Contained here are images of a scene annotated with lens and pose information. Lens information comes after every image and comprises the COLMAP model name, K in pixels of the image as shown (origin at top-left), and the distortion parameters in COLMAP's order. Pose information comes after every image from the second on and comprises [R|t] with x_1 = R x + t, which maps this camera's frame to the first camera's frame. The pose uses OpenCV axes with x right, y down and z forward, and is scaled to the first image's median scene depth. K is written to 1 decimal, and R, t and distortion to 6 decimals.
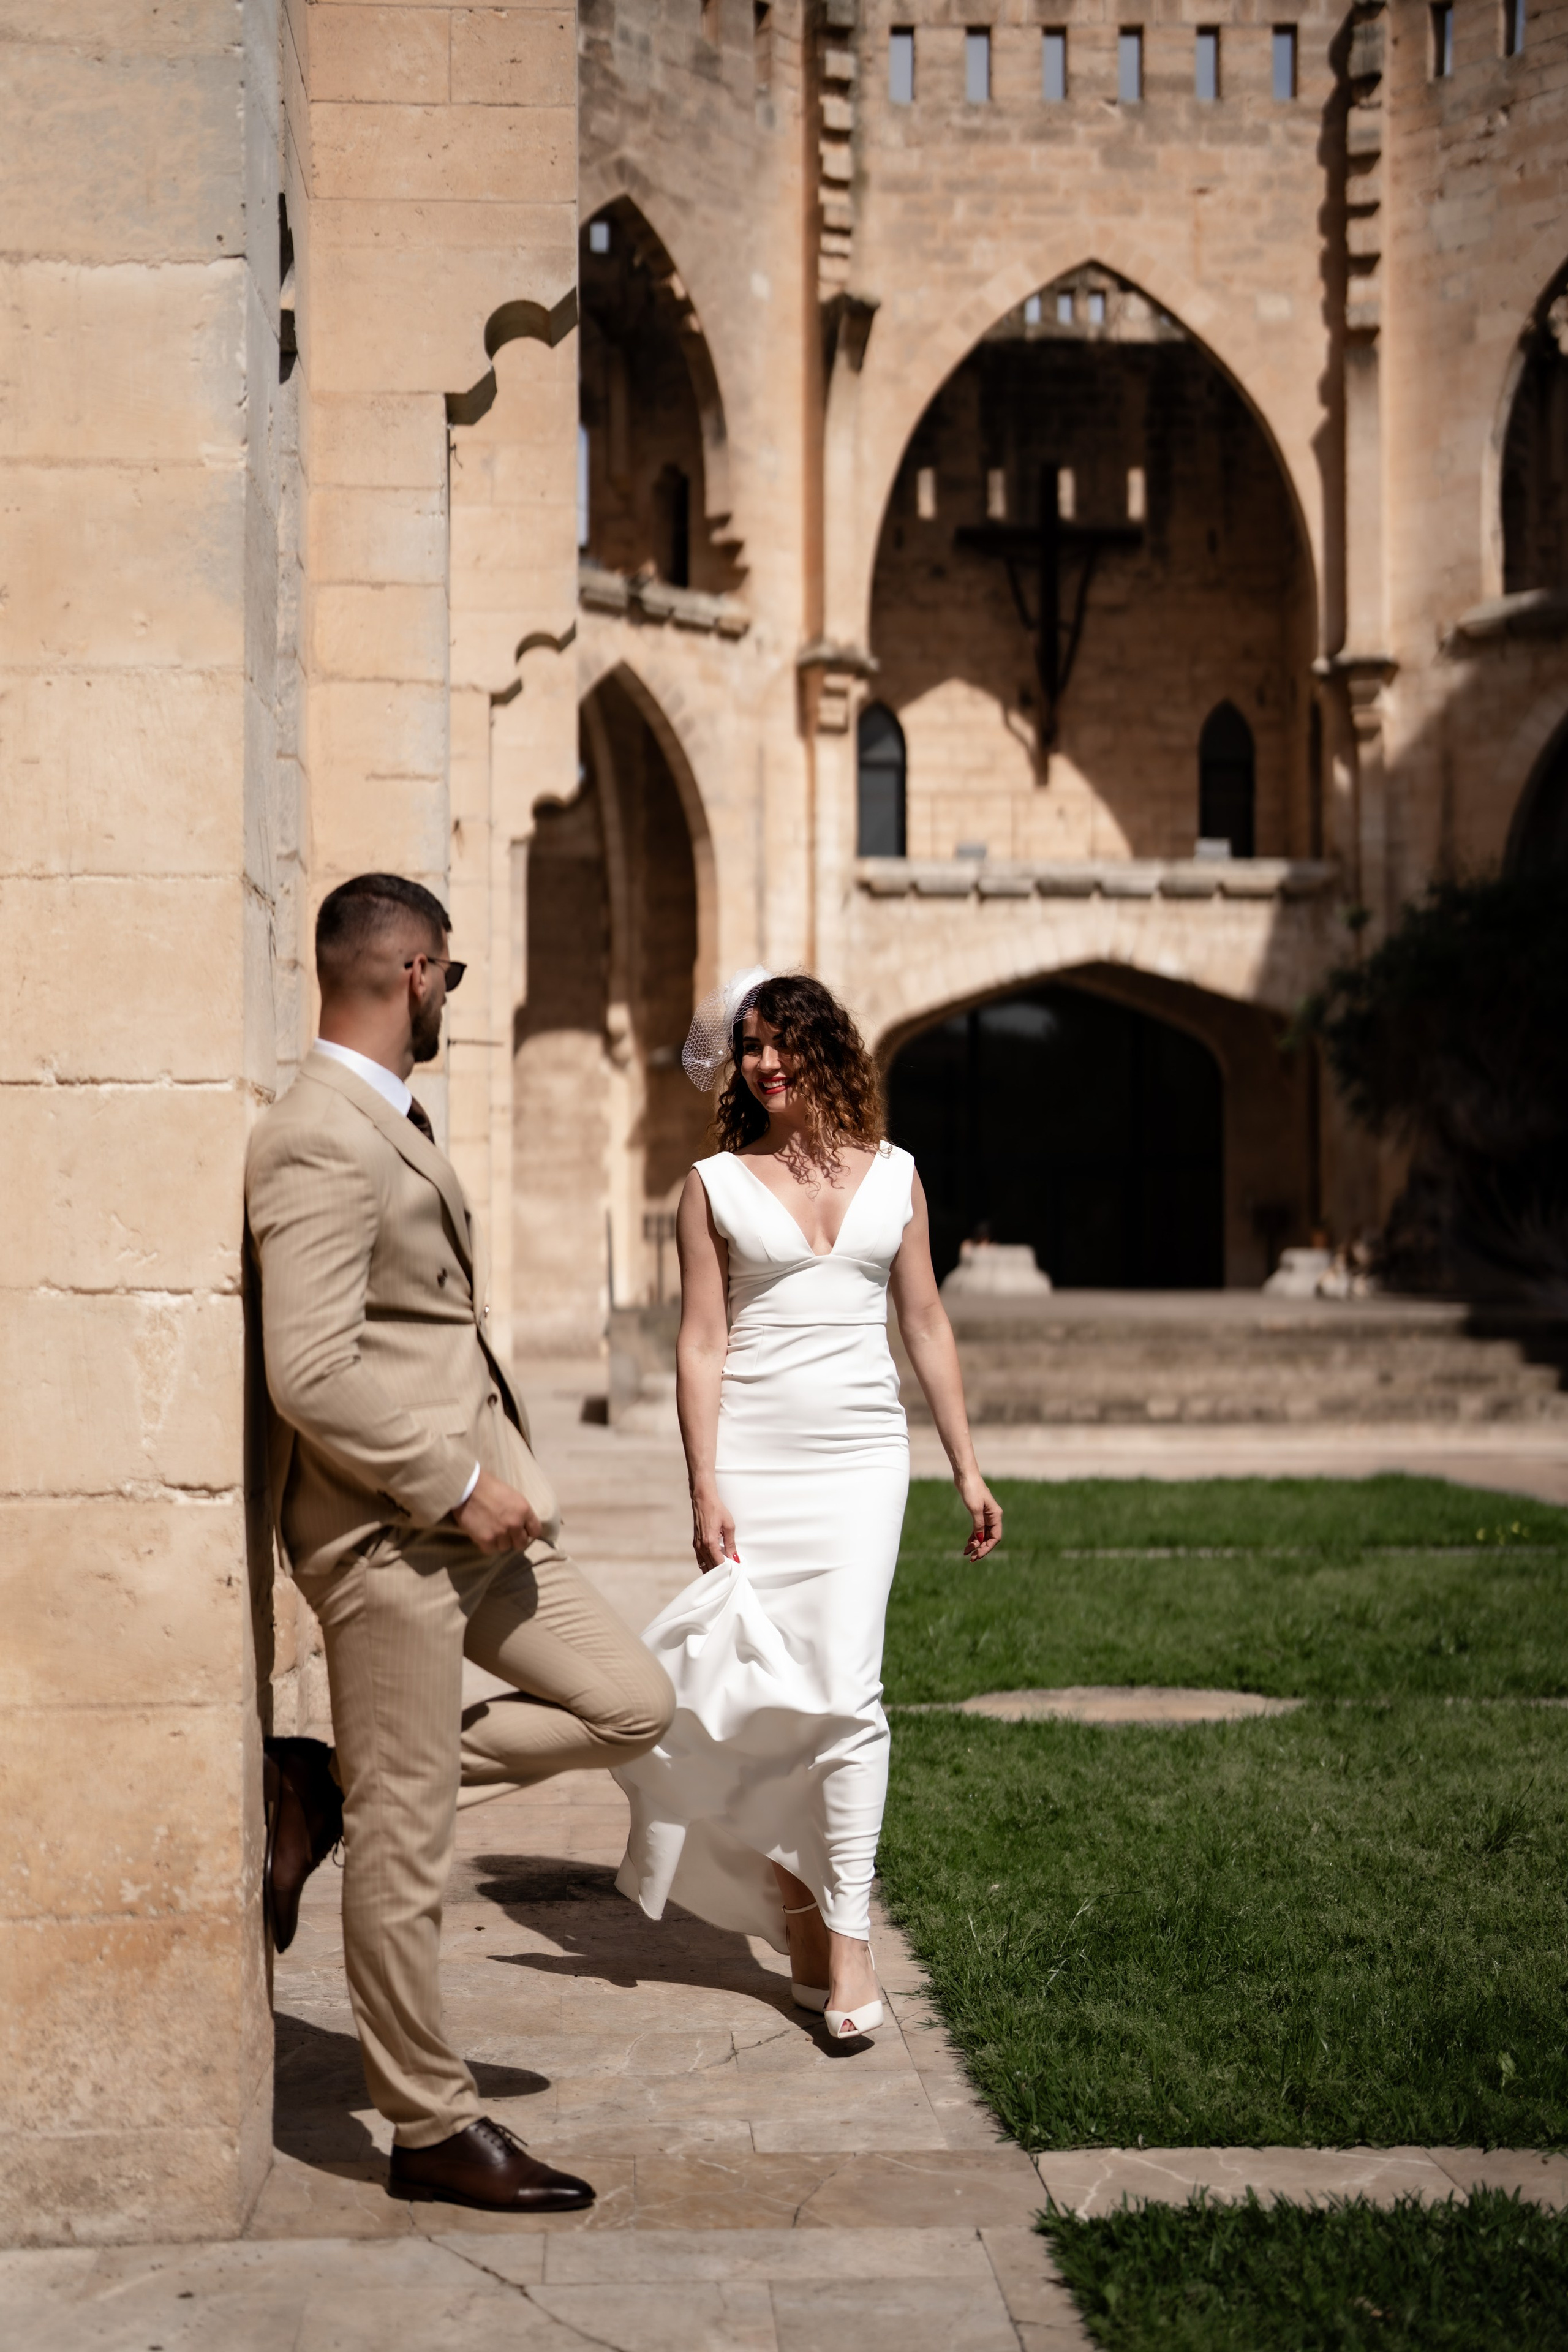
lens RADIAL K [[3212.2, 0, 774.1], [0, 3212.2, 1183.6], [0, 0, 1]] dist [-0.165326, 1.036900]
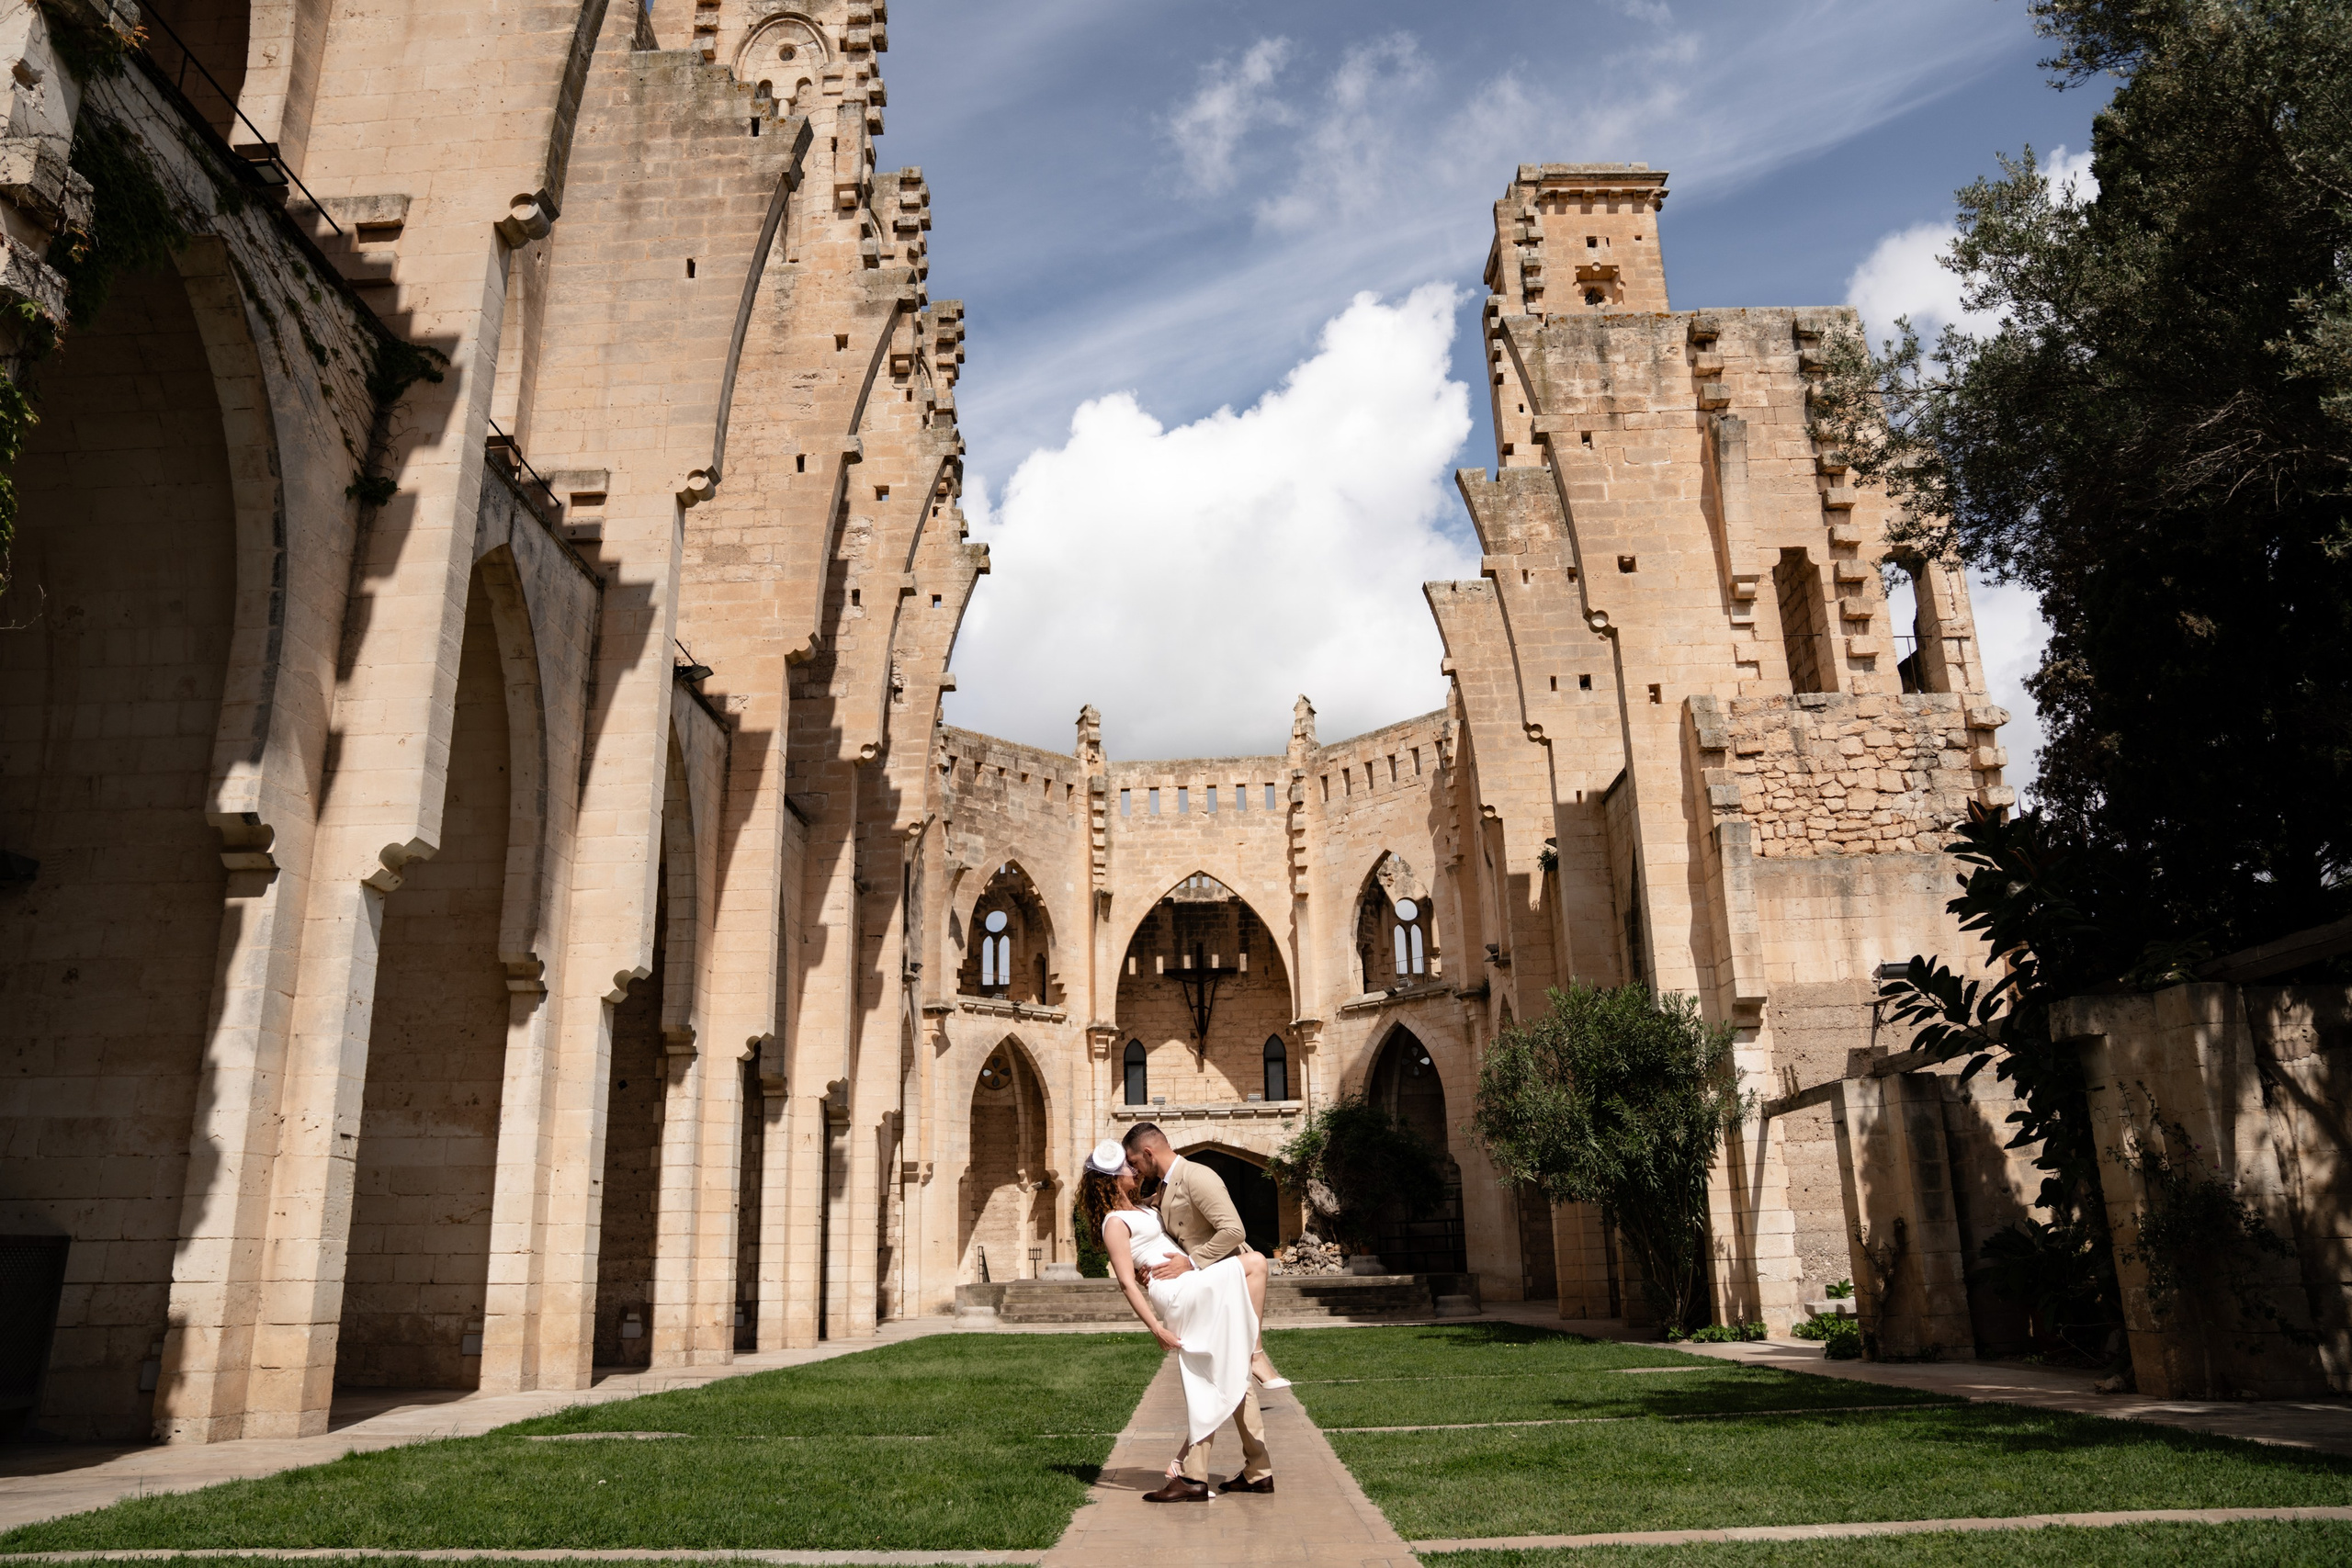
lens RADIAL K [[1633.1, 0, 1171.4], [0, 1633.1, 766.5], [0, 0, 1]] dist [-0.151377, 0.131180]
pose [[0.996988, -0.042169, -0.065090, 0.177988], [0.022415, 0.960120, -0.278690, 0.001184], [0.074246, 0.276391, 0.958173, -0.327337]]
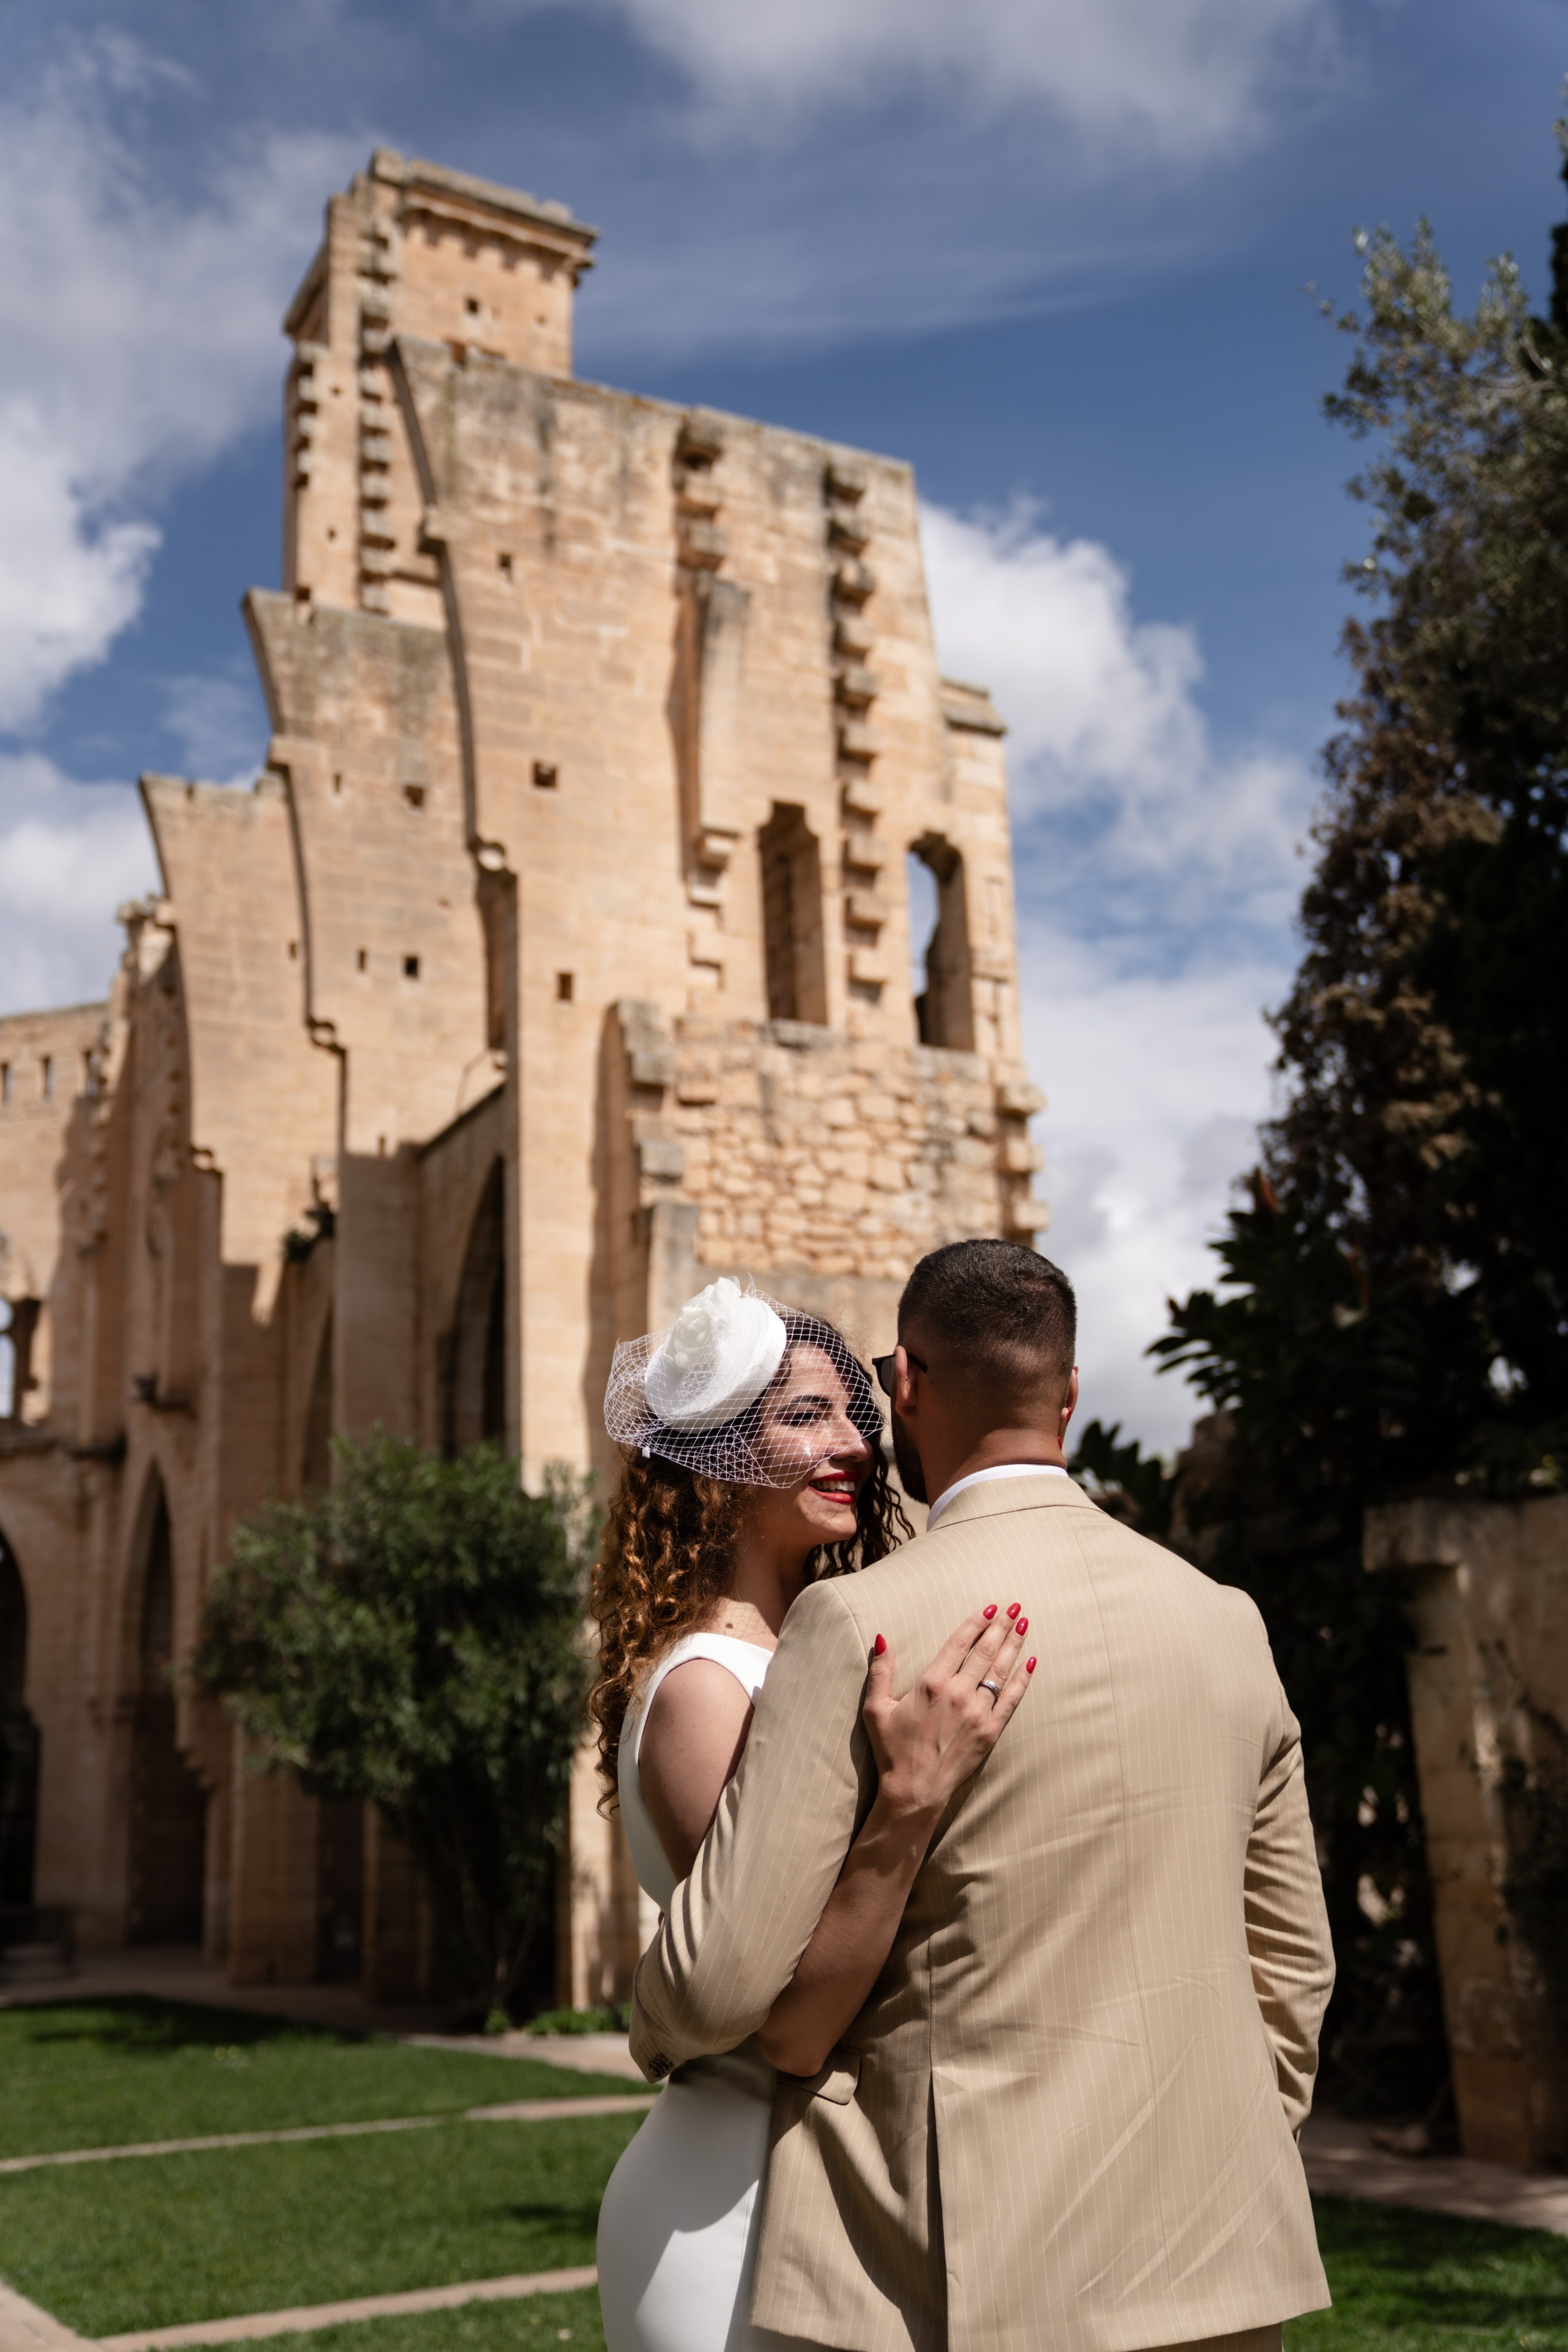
lens RADIAL K [[2318.4, 0, 781.6], [0, 2318.4, 1187.6], [0, 0, 1]] dist [-0.014677, 0.152169]
pose [[0.905616, 0.082781, 0.415942, 0.141813], [0.026778, 0.967647, -0.250884, -0.006061], [-0.423253, 0.238342, 0.874099, -0.223102]]
